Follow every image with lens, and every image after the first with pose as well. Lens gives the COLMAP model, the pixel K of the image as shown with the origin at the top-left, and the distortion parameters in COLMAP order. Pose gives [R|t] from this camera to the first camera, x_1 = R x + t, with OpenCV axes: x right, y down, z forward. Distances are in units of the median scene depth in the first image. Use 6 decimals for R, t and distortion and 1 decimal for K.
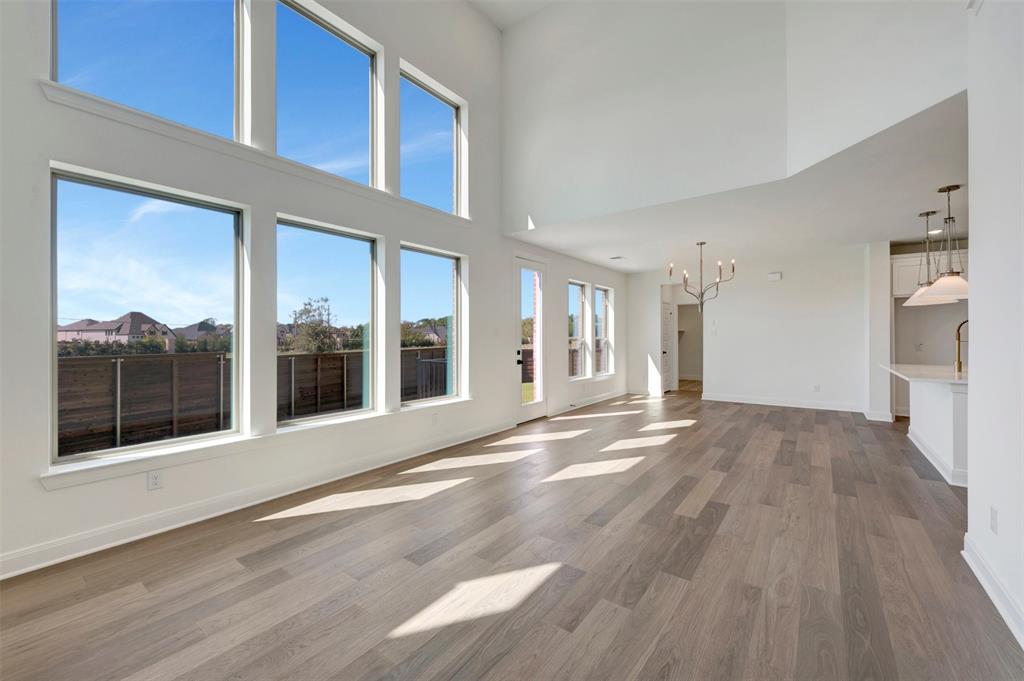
lens RADIAL K [[405.8, 0, 517.3], [0, 405.8, 335.7], [0, 0, 1]] dist [0.001011, -0.000089]
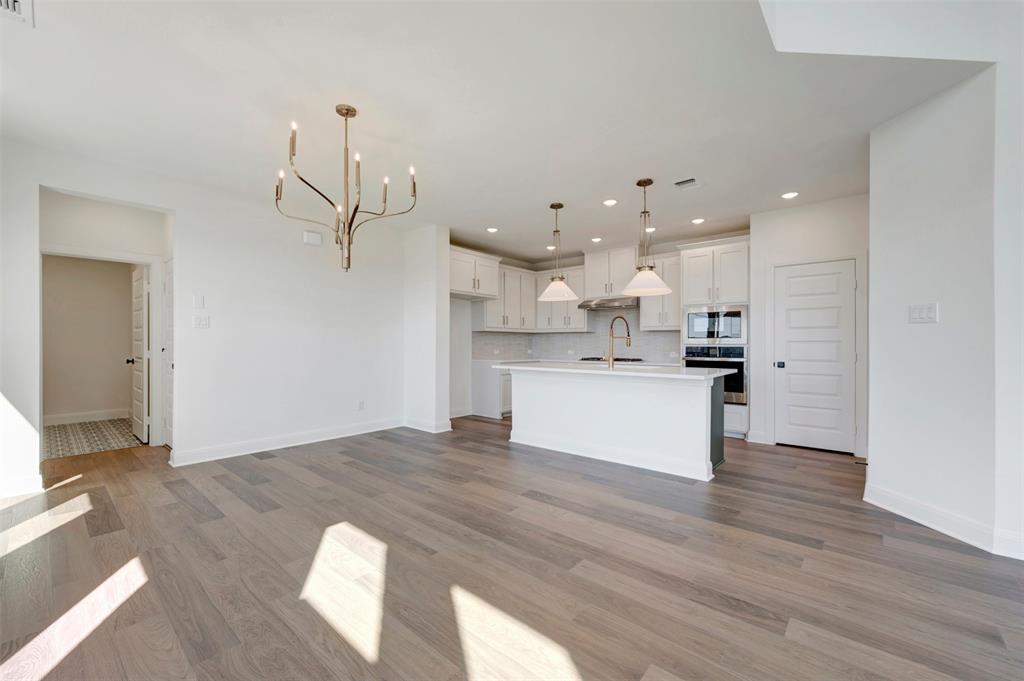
lens RADIAL K [[410.2, 0, 512.6], [0, 410.2, 343.3], [0, 0, 1]] dist [0.002364, 0.000016]
pose [[0.067357, 0.003427, 0.997723, 0.029720], [-0.003649, 0.999988, -0.003189, 0.025729], [-0.997722, -0.003425, 0.067369, 0.923972]]
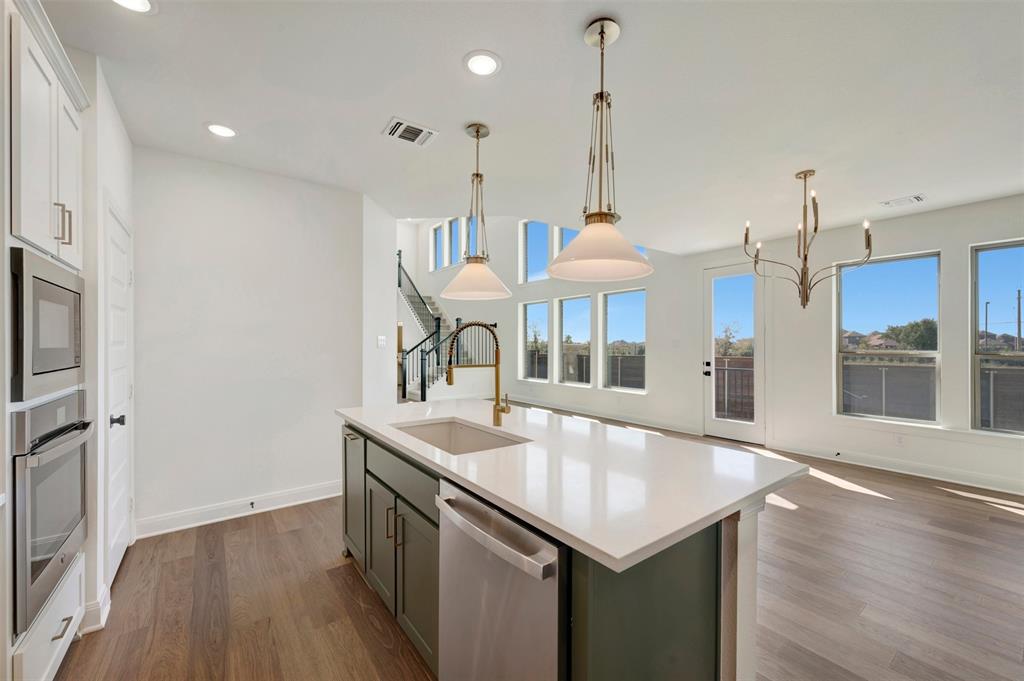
lens RADIAL K [[405.3, 0, 510.0], [0, 405.3, 343.8], [0, 0, 1]] dist [-0.000799, -0.000386]
pose [[-0.283542, 0.001635, -0.958958, 1.237580], [0.001499, 0.999998, 0.001262, -0.012043], [0.958959, -0.001080, -0.283544, 0.911207]]
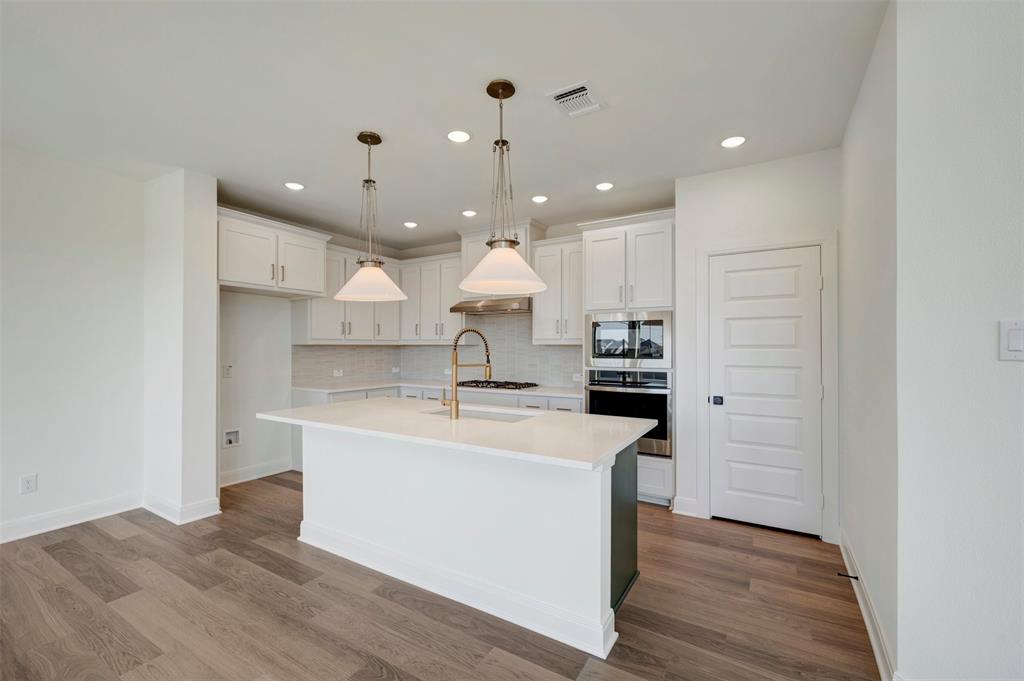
lens RADIAL K [[426.9, 0, 511.2], [0, 426.9, 343.8], [0, 0, 1]] dist [0.000723, 0.000092]
pose [[-0.098554, 0.007867, 0.995101, 0.361976], [-0.001105, 0.999967, -0.008015, -0.010255], [-0.995131, -0.001889, -0.098542, 0.768201]]
